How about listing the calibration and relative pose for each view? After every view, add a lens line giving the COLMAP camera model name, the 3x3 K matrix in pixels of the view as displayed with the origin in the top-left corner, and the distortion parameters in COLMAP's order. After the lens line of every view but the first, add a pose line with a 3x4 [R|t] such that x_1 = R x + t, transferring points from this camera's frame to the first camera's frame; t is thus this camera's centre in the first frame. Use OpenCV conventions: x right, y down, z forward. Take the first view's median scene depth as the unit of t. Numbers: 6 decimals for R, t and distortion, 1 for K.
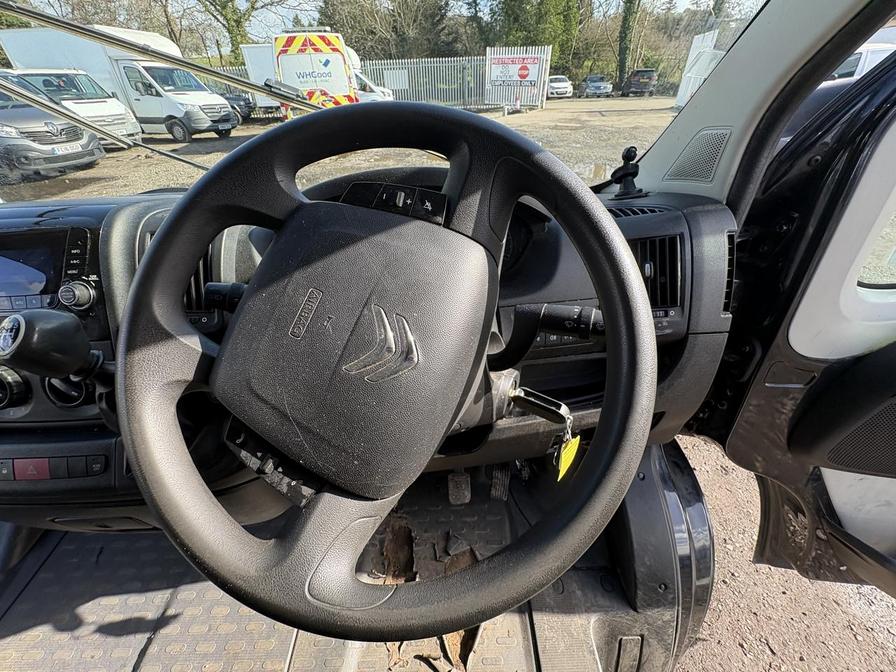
lens RADIAL K [[357.6, 0, 448.0], [0, 357.6, 336.0], [0, 0, 1]] dist [-0.000668, 0.000283]
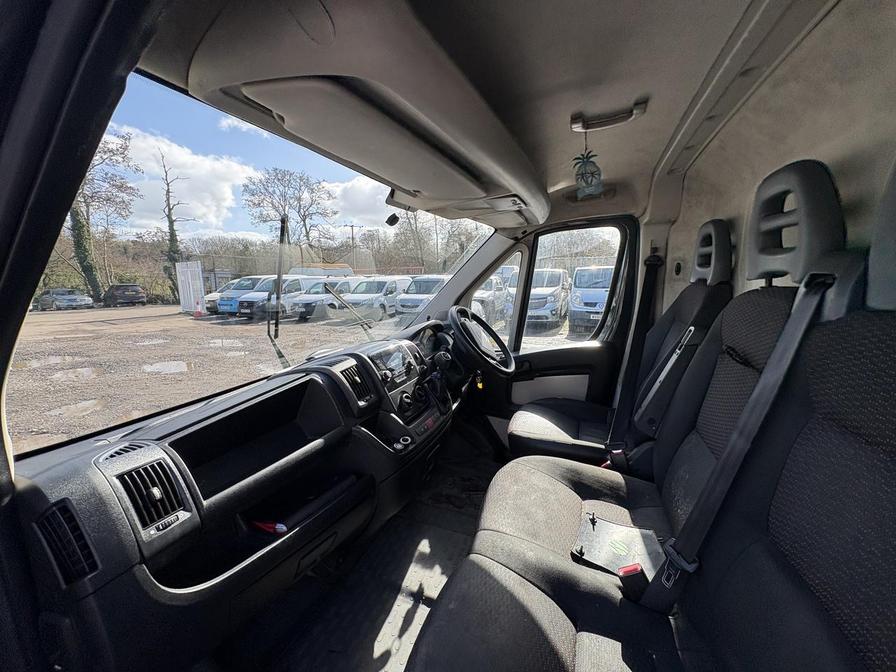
lens RADIAL K [[357.6, 0, 448.0], [0, 357.6, 336.0], [0, 0, 1]] dist [-0.000668, 0.000283]
pose [[0.379719, -0.117702, 0.917583, -0.176852], [0.542453, 0.831788, -0.117785, 0.011307], [-0.749371, 0.542471, 0.379694, -0.023948]]
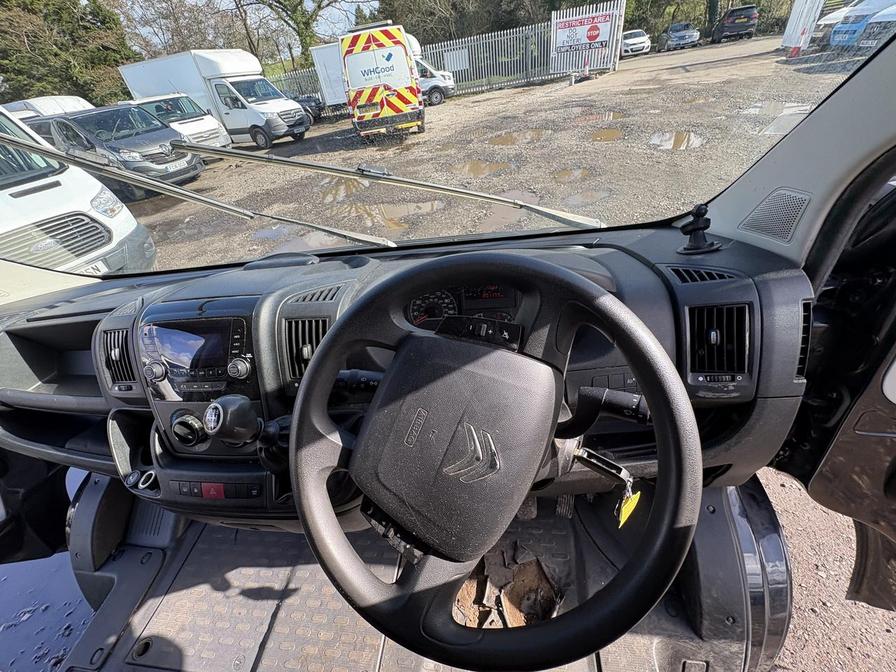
lens RADIAL K [[356.6, 0, 448.0], [0, 356.6, 336.0], [0, 0, 1]] dist [0.000126, -0.000185]
pose [[0.984830, -0.004146, -0.173472, -0.001213], [0.012252, 0.998881, 0.045686, -0.013800], [0.173088, -0.047118, 0.983779, -0.008627]]
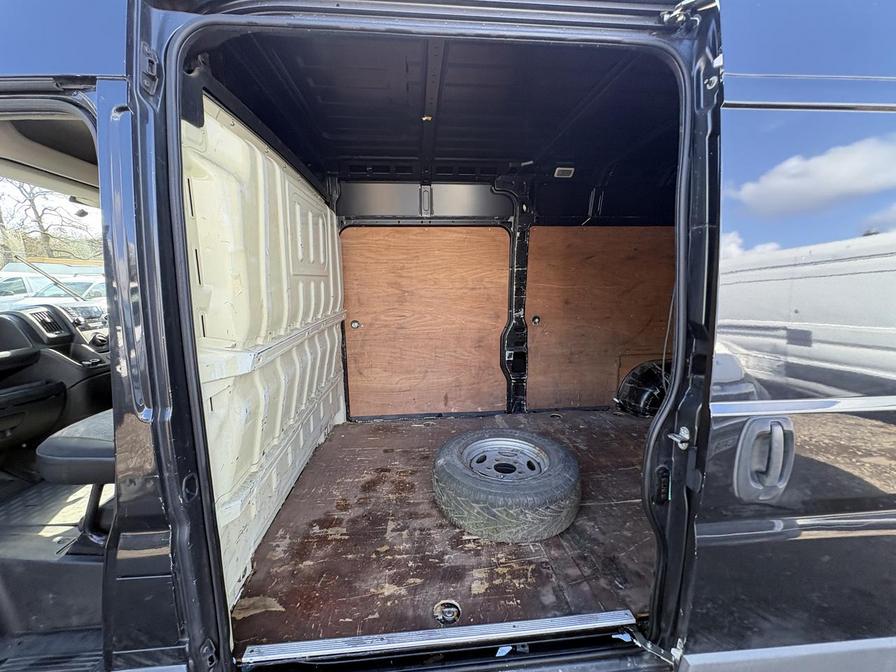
lens RADIAL K [[356.6, 0, 448.0], [0, 356.6, 336.0], [0, 0, 1]] dist [0.000126, -0.000185]
pose [[-0.083662, -0.101896, 0.991271, -0.267026], [0.578601, 0.804928, 0.131575, 0.086634], [-0.811309, 0.584558, -0.008385, -0.097972]]
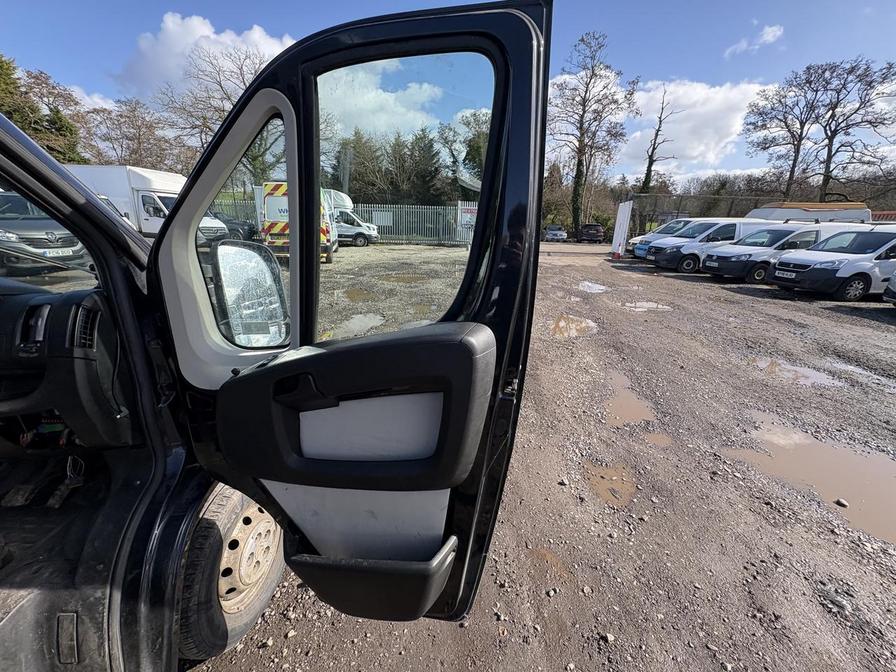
lens RADIAL K [[352.1, 0, 448.6], [0, 352.1, 341.3], [0, 0, 1]] dist [0.000273, -0.000200]
pose [[0.998243, 0.053572, 0.025319, 0.149786], [-0.043959, 0.956074, -0.289811, 0.018962], [-0.039733, 0.288189, 0.956749, -0.044130]]
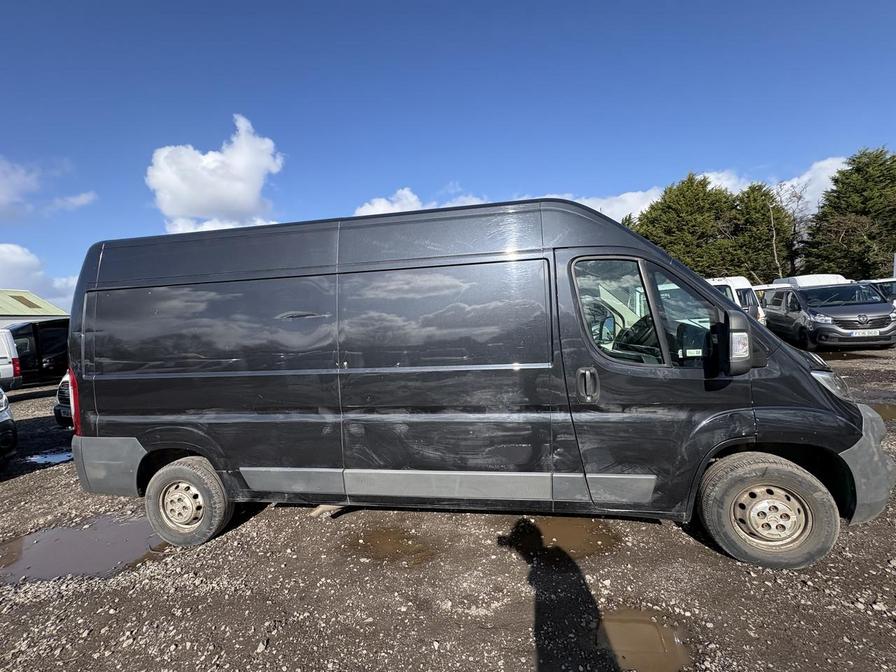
lens RADIAL K [[355.2, 0, 447.7], [0, 355.2, 335.3], [0, 0, 1]] dist [-0.000261, 0.000113]
pose [[-0.157202, 0.079006, -0.984401, 0.315752], [-0.522624, 0.839120, 0.150805, 0.042173], [0.837945, 0.538178, -0.090621, -0.077408]]
